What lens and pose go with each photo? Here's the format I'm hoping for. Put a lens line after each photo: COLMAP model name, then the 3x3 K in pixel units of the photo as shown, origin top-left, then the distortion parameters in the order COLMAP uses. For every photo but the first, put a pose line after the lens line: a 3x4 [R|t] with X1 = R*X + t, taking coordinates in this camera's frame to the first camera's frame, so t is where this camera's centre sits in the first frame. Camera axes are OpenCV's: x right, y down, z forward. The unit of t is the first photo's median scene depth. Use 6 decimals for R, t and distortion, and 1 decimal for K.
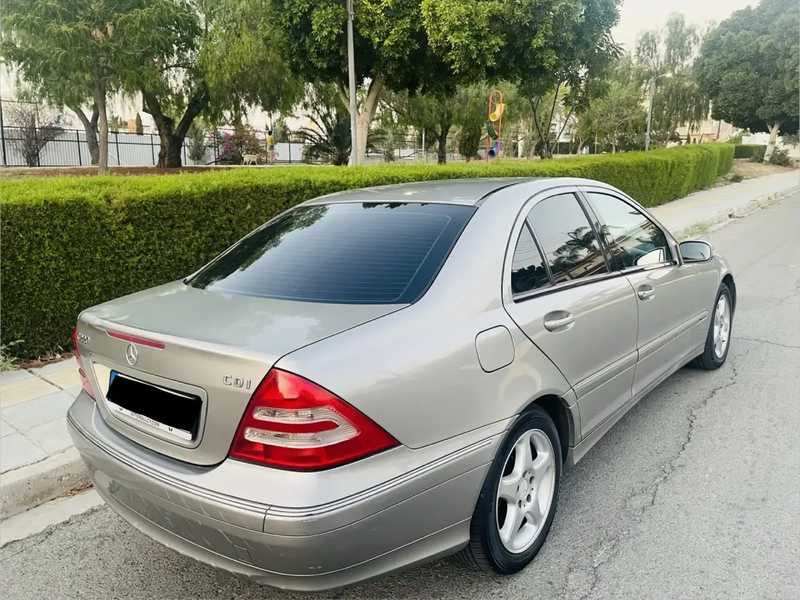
lens RADIAL K [[598.5, 0, 394.7], [0, 598.5, 297.2], [0, 0, 1]] dist [0.067187, -0.087416]
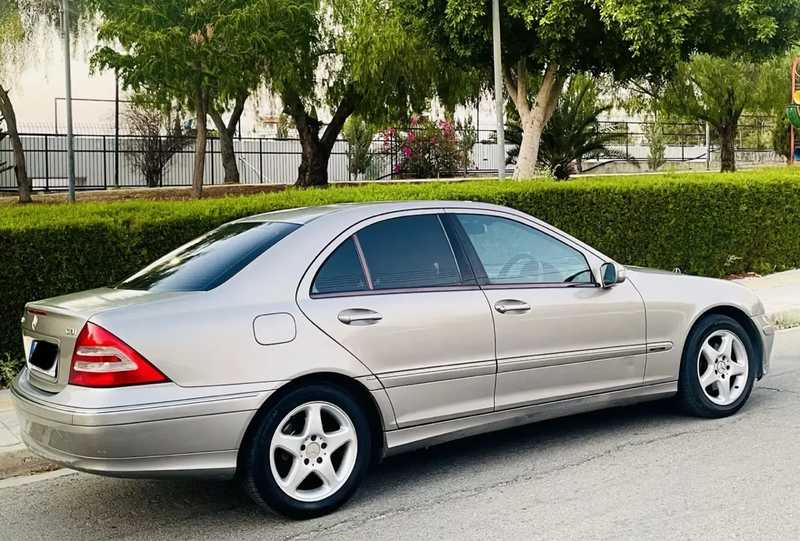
lens RADIAL K [[989.0, 0, 414.1], [0, 989.0, 203.2], [0, 0, 1]] dist [0.072130, -0.054515]
pose [[0.958025, -0.010165, -0.286504, 0.185546], [-0.043275, 0.982792, -0.179576, 0.032837], [0.283400, 0.184437, 0.941099, -0.175638]]
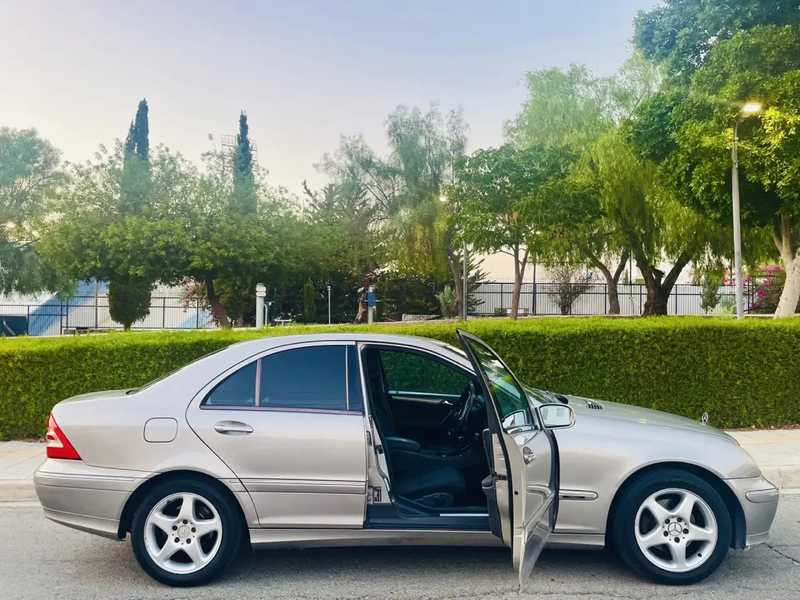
lens RADIAL K [[598.5, 0, 394.7], [0, 598.5, 297.2], [0, 0, 1]] dist [0.067187, -0.087416]
pose [[0.627095, -0.016818, -0.778761, 0.326750], [-0.169351, 0.972909, -0.157381, -0.020803], [0.760310, 0.230577, 0.607258, 0.062324]]
